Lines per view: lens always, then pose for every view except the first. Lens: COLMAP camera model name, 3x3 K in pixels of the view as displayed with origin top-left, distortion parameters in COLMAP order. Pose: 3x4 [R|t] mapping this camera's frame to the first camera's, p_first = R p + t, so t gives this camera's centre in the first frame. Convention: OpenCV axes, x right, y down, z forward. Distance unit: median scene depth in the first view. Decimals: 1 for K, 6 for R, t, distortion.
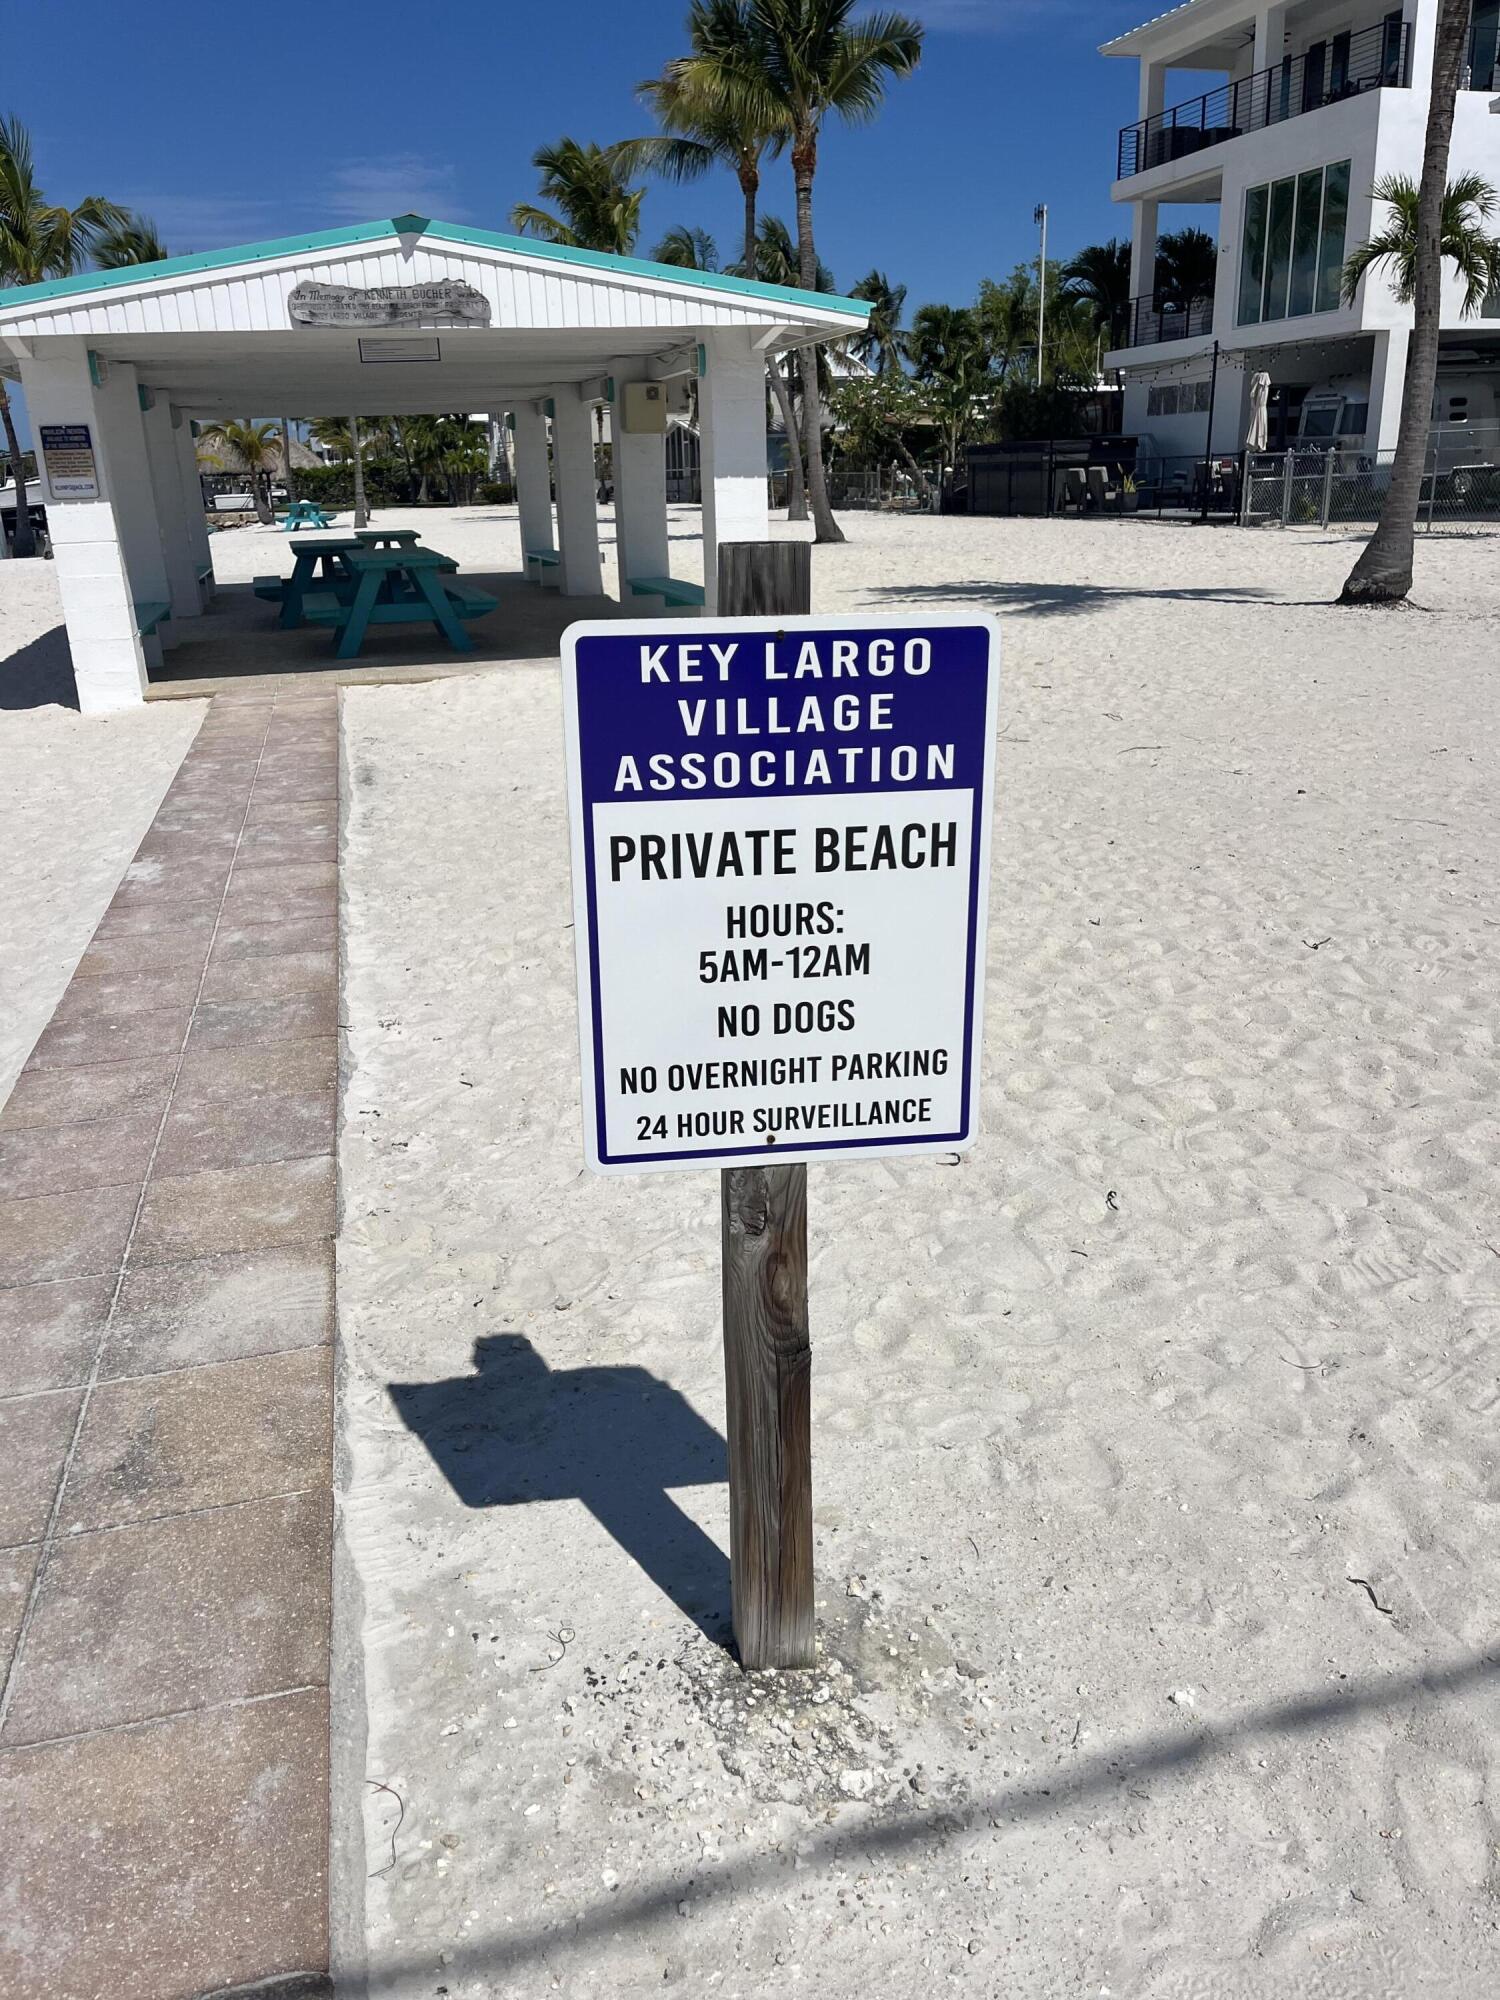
lens RADIAL K [[1512.8, 0, 747.9], [0, 1512.8, 1002.4], [0, 0, 1]] dist [-0.020357, -0.004674]
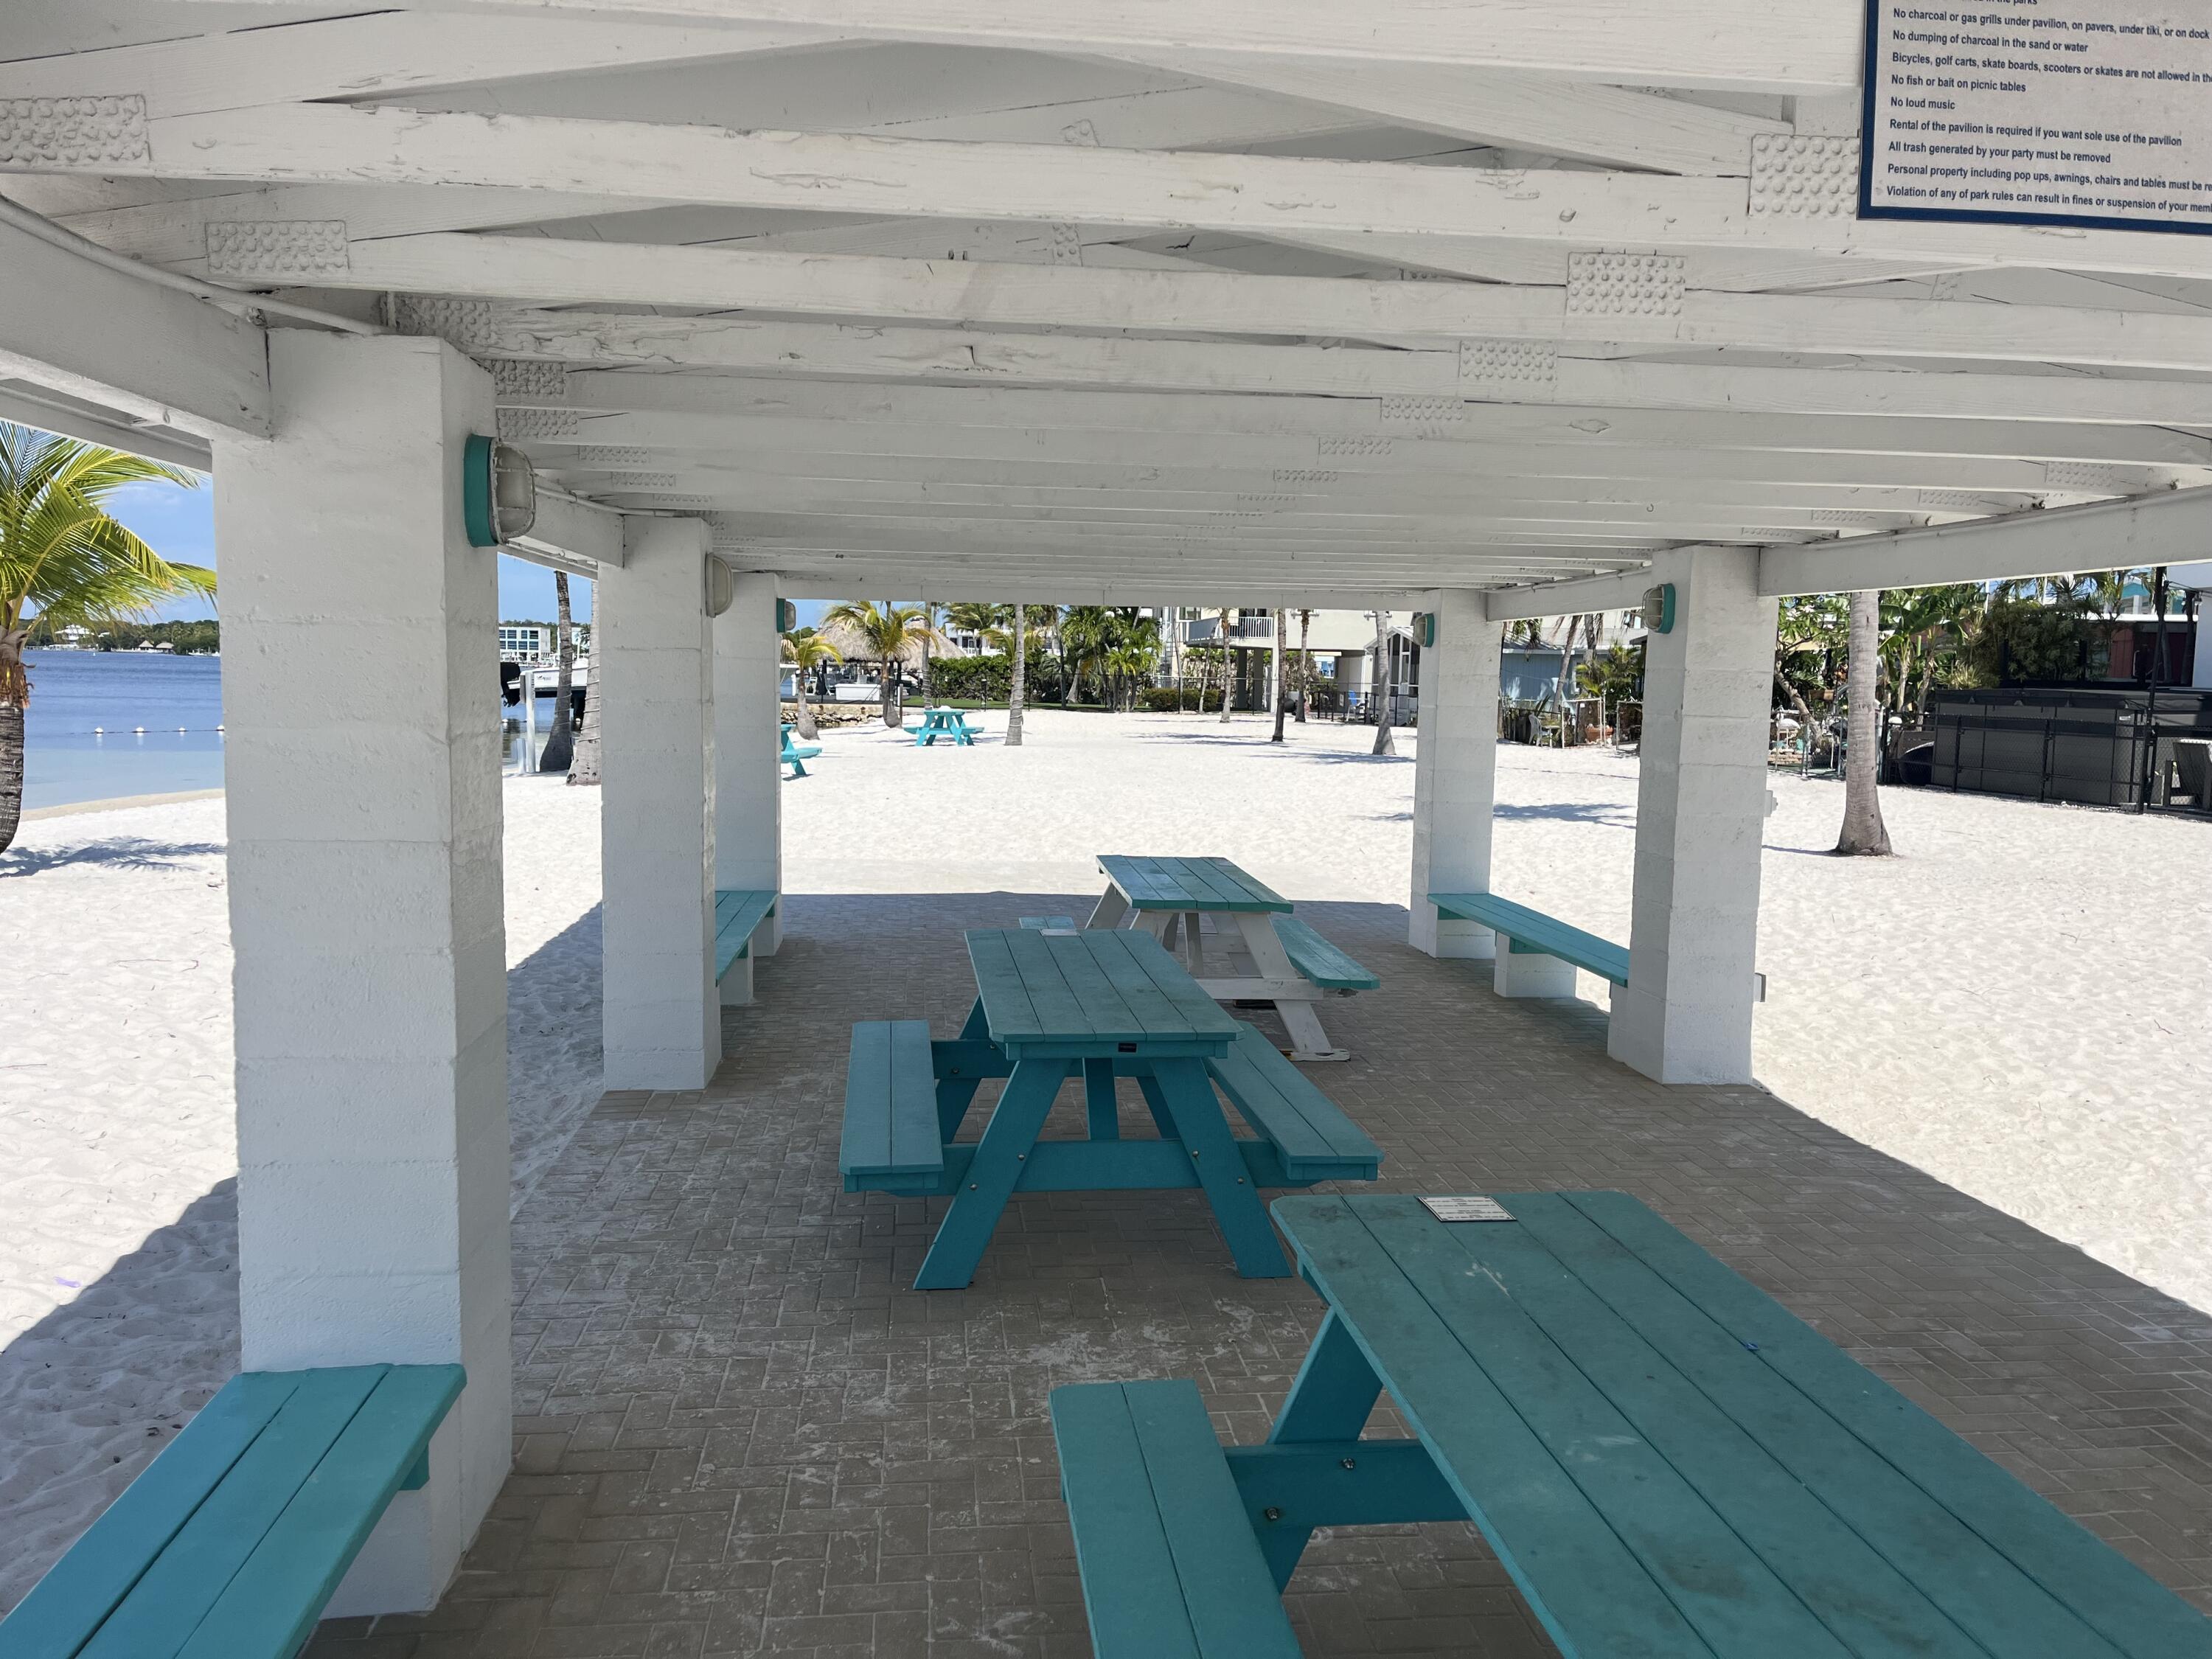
lens RADIAL K [[1673.1, 0, 1111.5], [0, 1673.1, 827.3], [0, 0, 1]] dist [-0.020357, -0.004674]
pose [[0.985475, 0.064362, -0.157151, -0.047528], [-0.100614, 0.966775, -0.234994, -0.052249], [0.136805, 0.247392, 0.959209, 0.135088]]
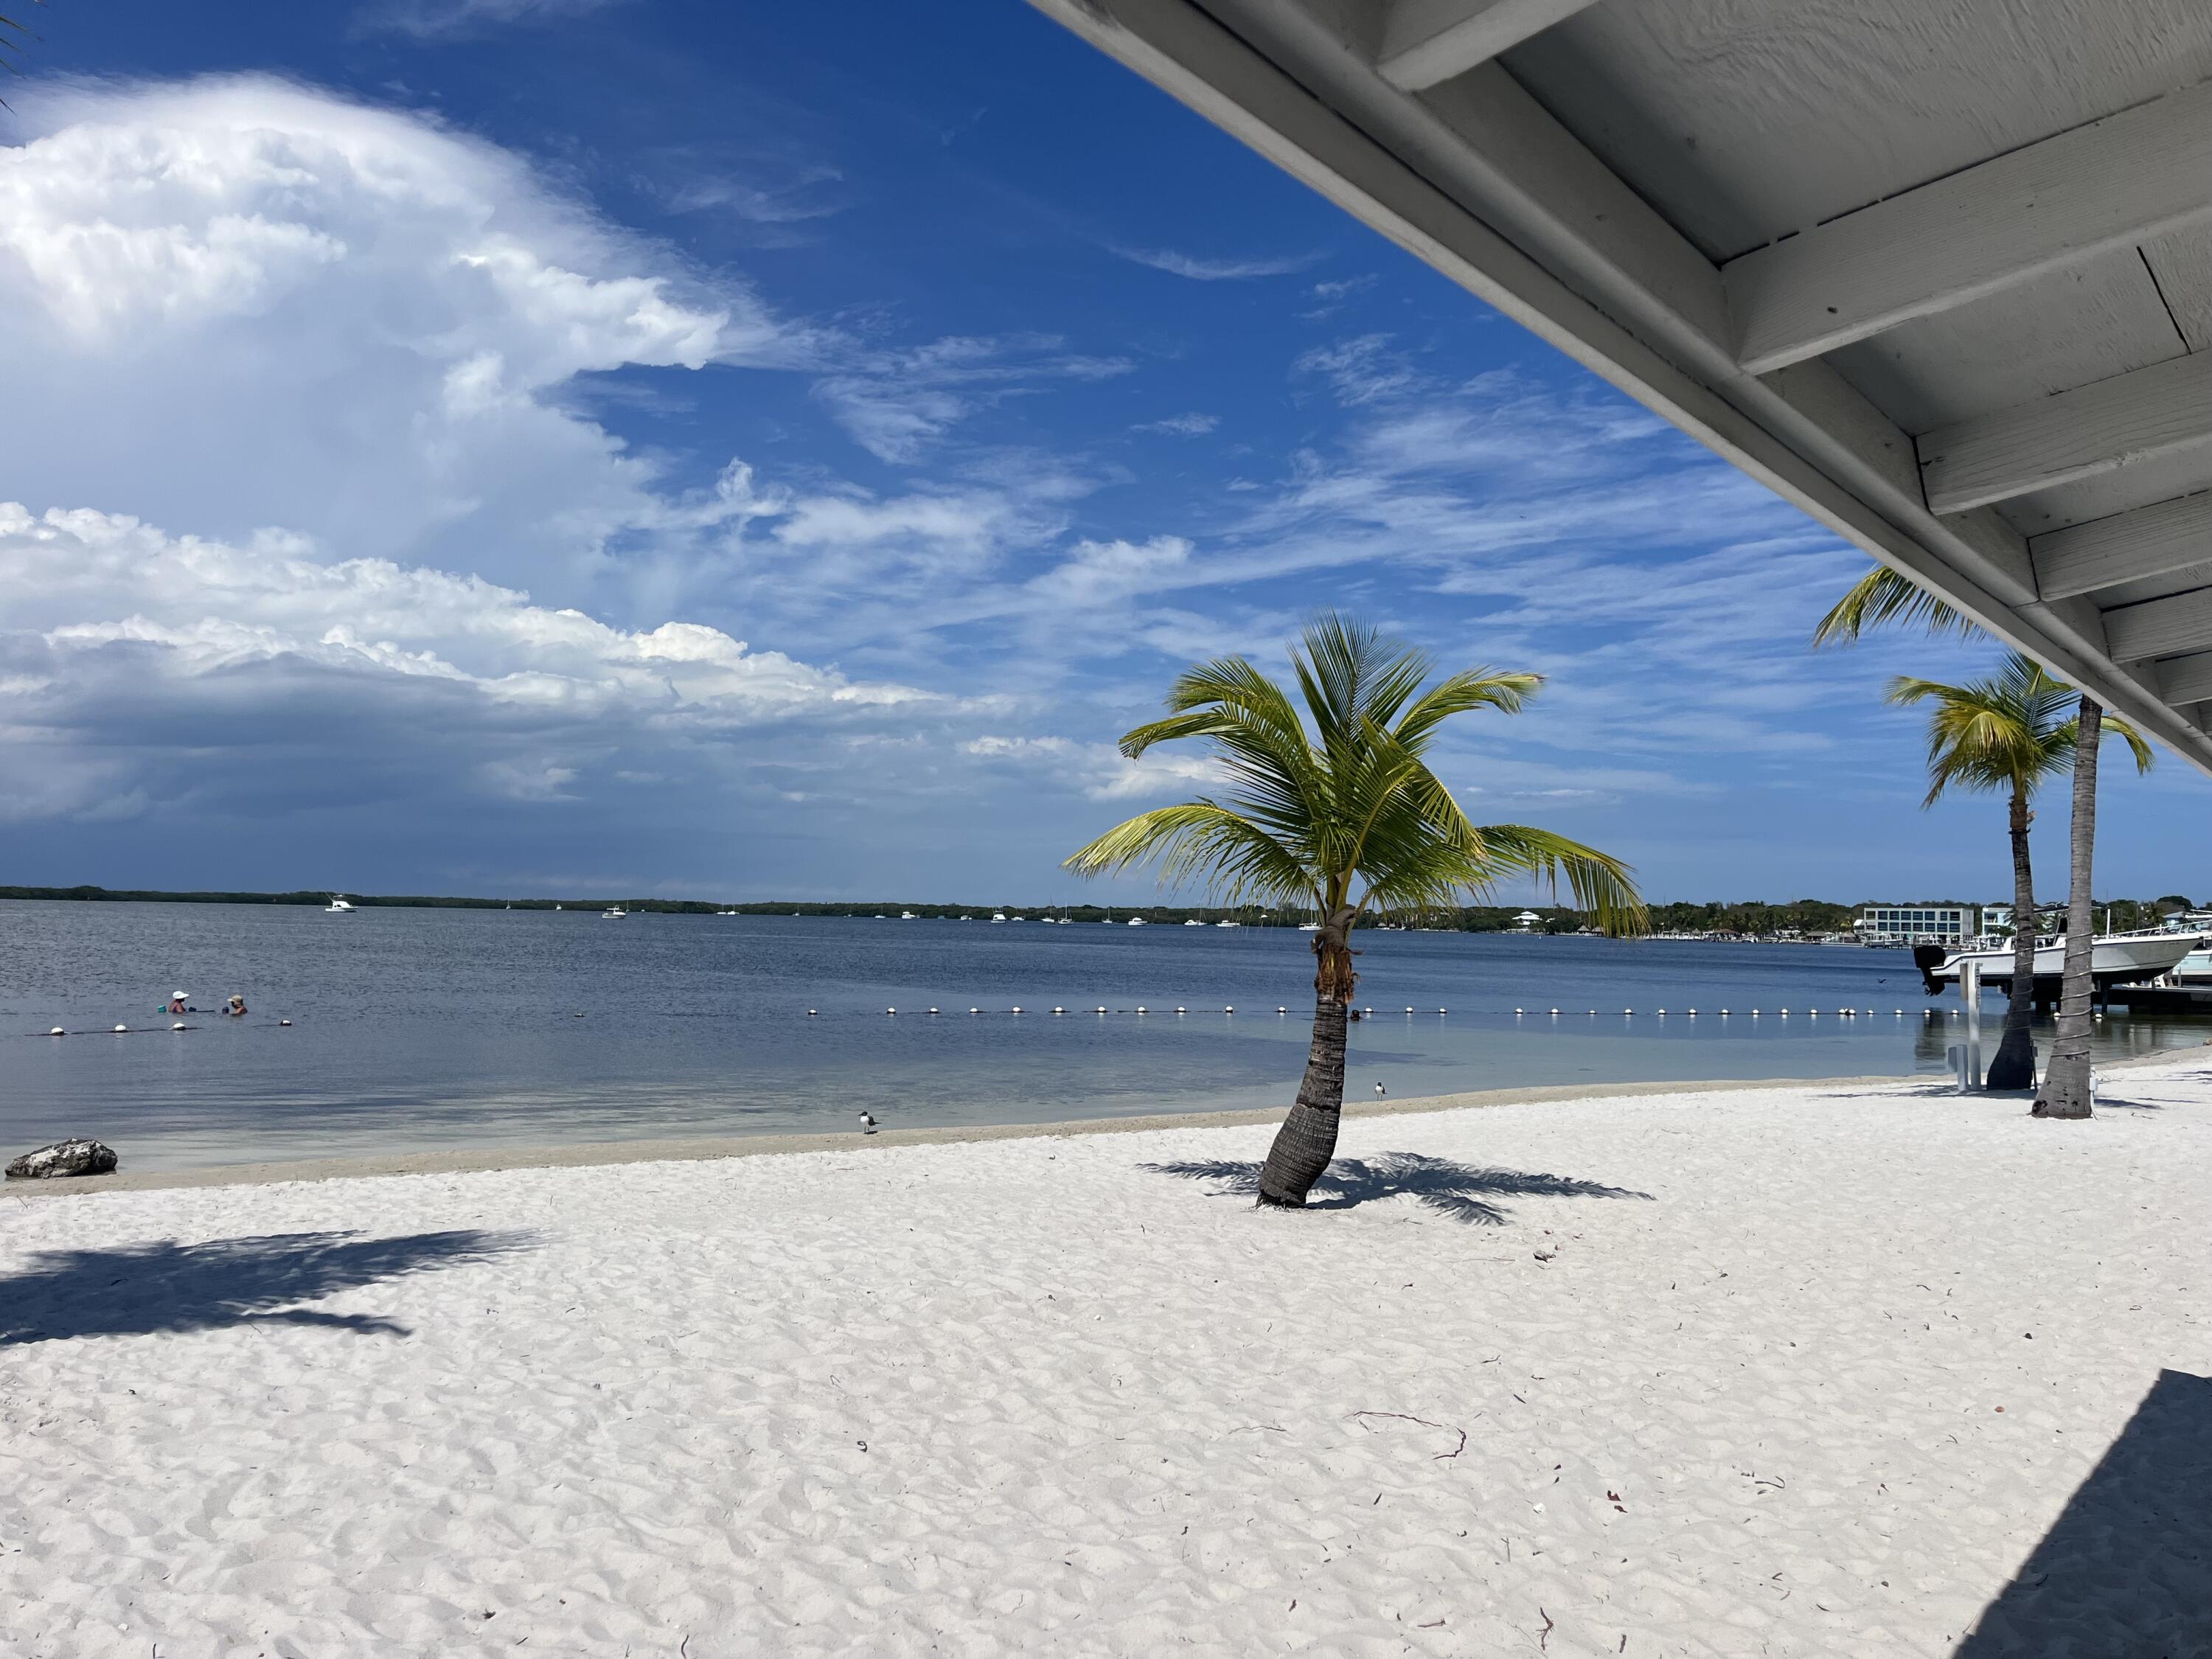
lens RADIAL K [[1673.1, 0, 1109.2], [0, 1673.1, 830.1], [0, 0, 1]] dist [-0.020357, -0.004674]
pose [[0.569976, -0.007856, -0.821624, -0.102845], [-0.306387, 0.925802, -0.221399, -0.080525], [0.762400, 0.377928, 0.525278, 0.219438]]
